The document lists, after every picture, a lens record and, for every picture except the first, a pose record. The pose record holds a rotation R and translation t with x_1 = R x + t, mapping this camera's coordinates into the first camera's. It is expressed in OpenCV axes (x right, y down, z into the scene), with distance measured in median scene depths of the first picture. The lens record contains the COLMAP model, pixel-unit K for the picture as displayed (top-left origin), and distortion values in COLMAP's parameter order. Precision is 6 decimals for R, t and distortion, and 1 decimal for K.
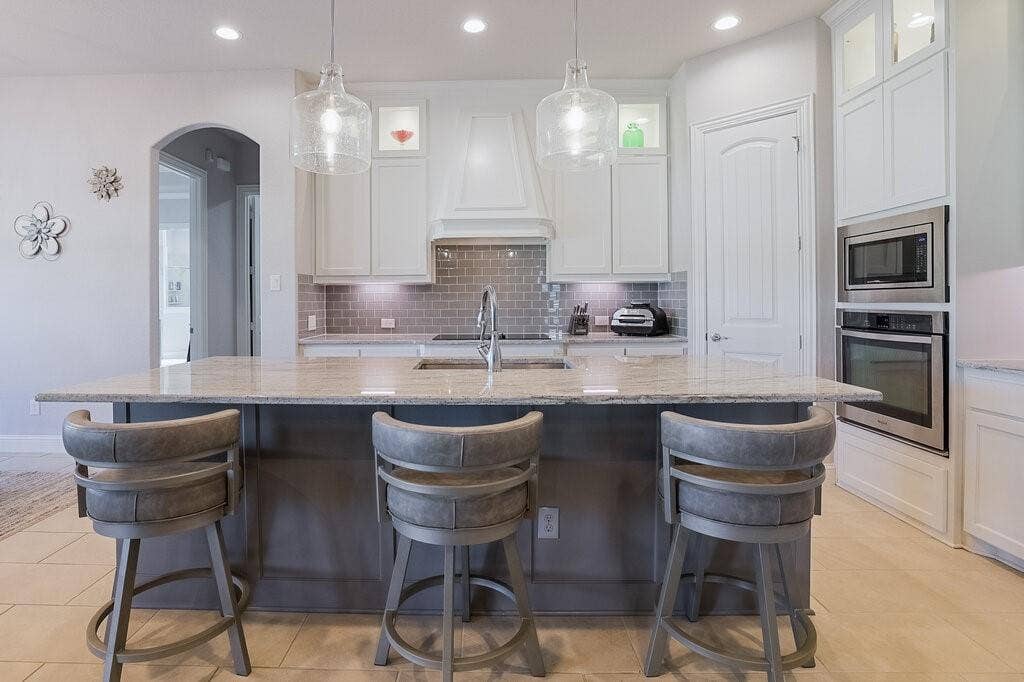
lens RADIAL K [[518.1, 0, 468.0], [0, 518.1, 295.2], [0, 0, 1]] dist [-0.028087, 0.000273]
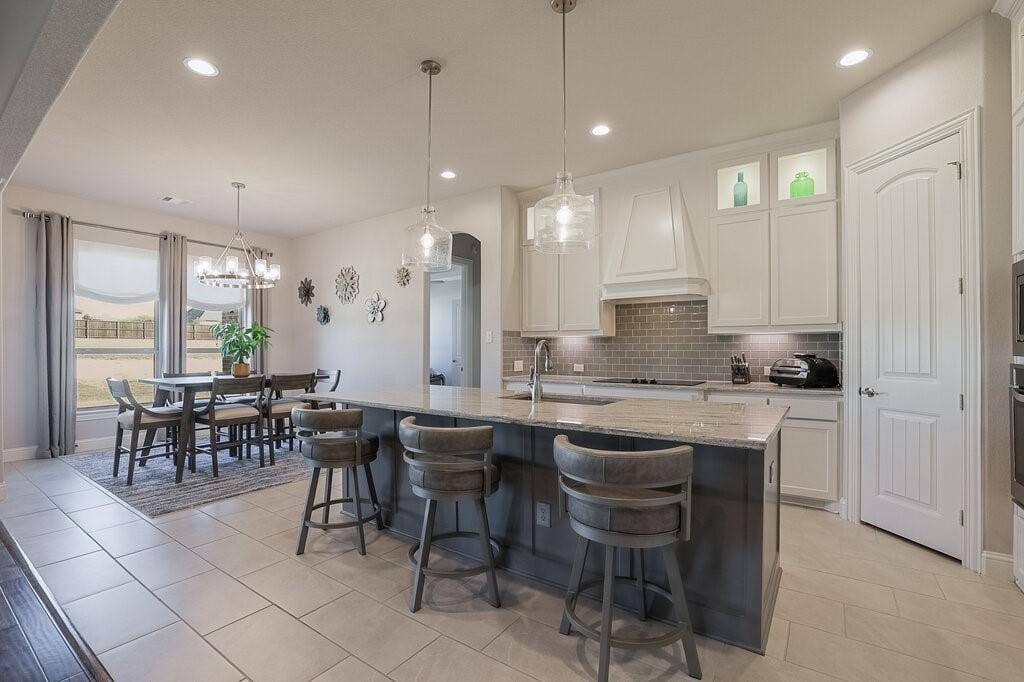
lens RADIAL K [[442.3, 0, 513.7], [0, 442.3, 347.7], [0, 0, 1]] dist [-0.002030, -0.000352]
pose [[0.849271, 0.004521, -0.527938, 0.327163], [-0.000942, 0.999975, 0.007048, -0.003181], [0.527956, -0.005489, 0.849254, -0.015577]]
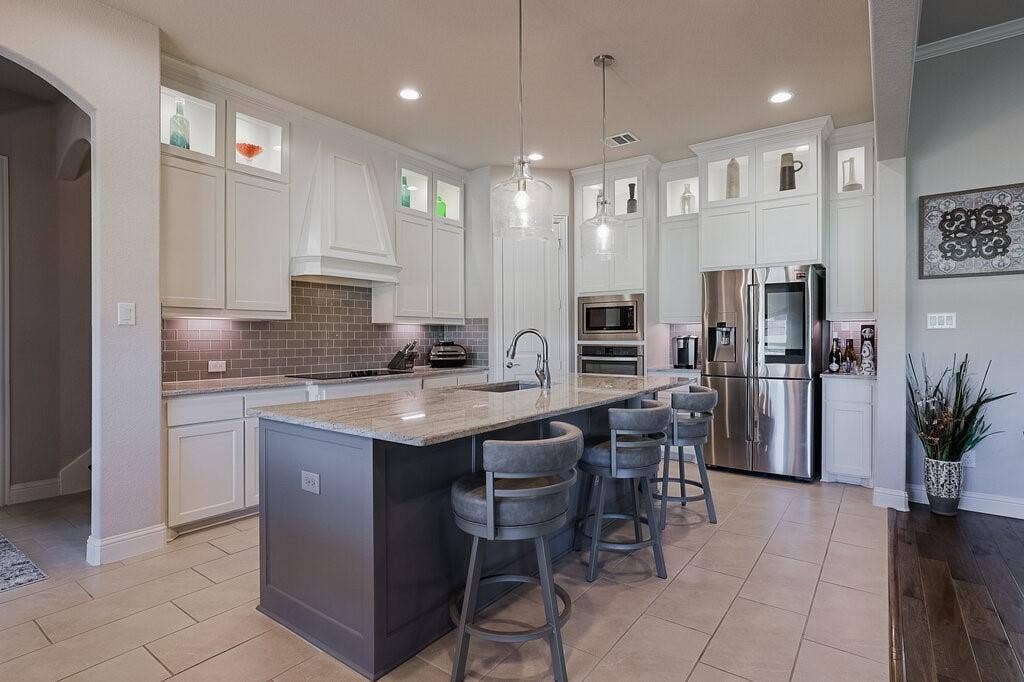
lens RADIAL K [[526.4, 0, 527.6], [0, 526.4, 333.7], [0, 0, 1]] dist [-0.016293, -0.001061]
pose [[0.538473, 0.011341, 0.842567, -0.682649], [-0.008432, 0.999932, -0.008071, 0.005026], [-0.842601, -0.002759, 0.538532, 0.143815]]
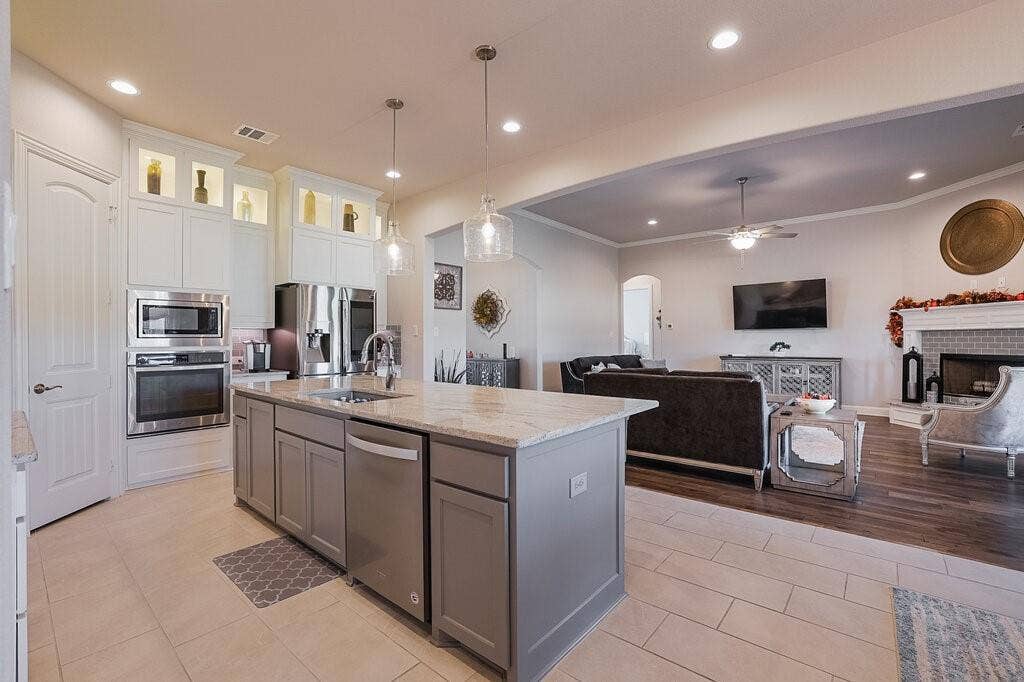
lens RADIAL K [[442.3, 0, 507.5], [0, 442.3, 339.3], [0, 0, 1]] dist [-0.002030, -0.000352]
pose [[-0.789947, 0.009968, 0.613094, -0.574291], [0.005328, 0.999942, -0.009393, 0.007317], [-0.613152, -0.004154, -0.789954, 1.021816]]
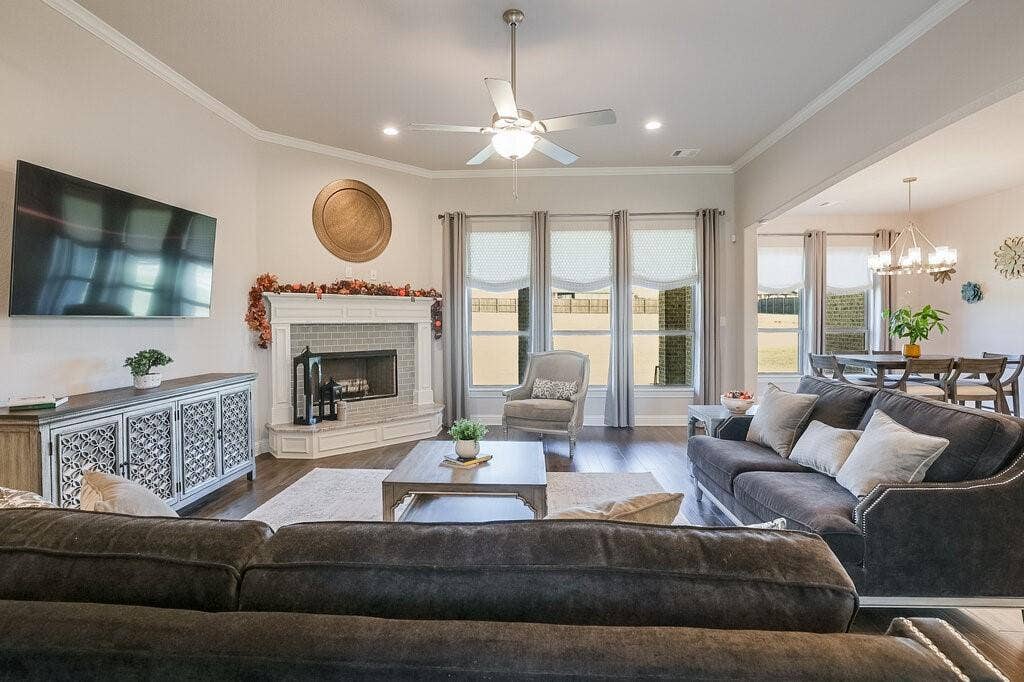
lens RADIAL K [[467.6, 0, 503.4], [0, 467.6, 327.2], [0, 0, 1]] dist [-0.013805, 0.000692]
pose [[-0.007051, 0.025567, -0.999648, 0.440009], [0.009865, 0.999626, 0.025497, -0.047415], [0.999926, -0.009682, -0.007301, -0.560921]]
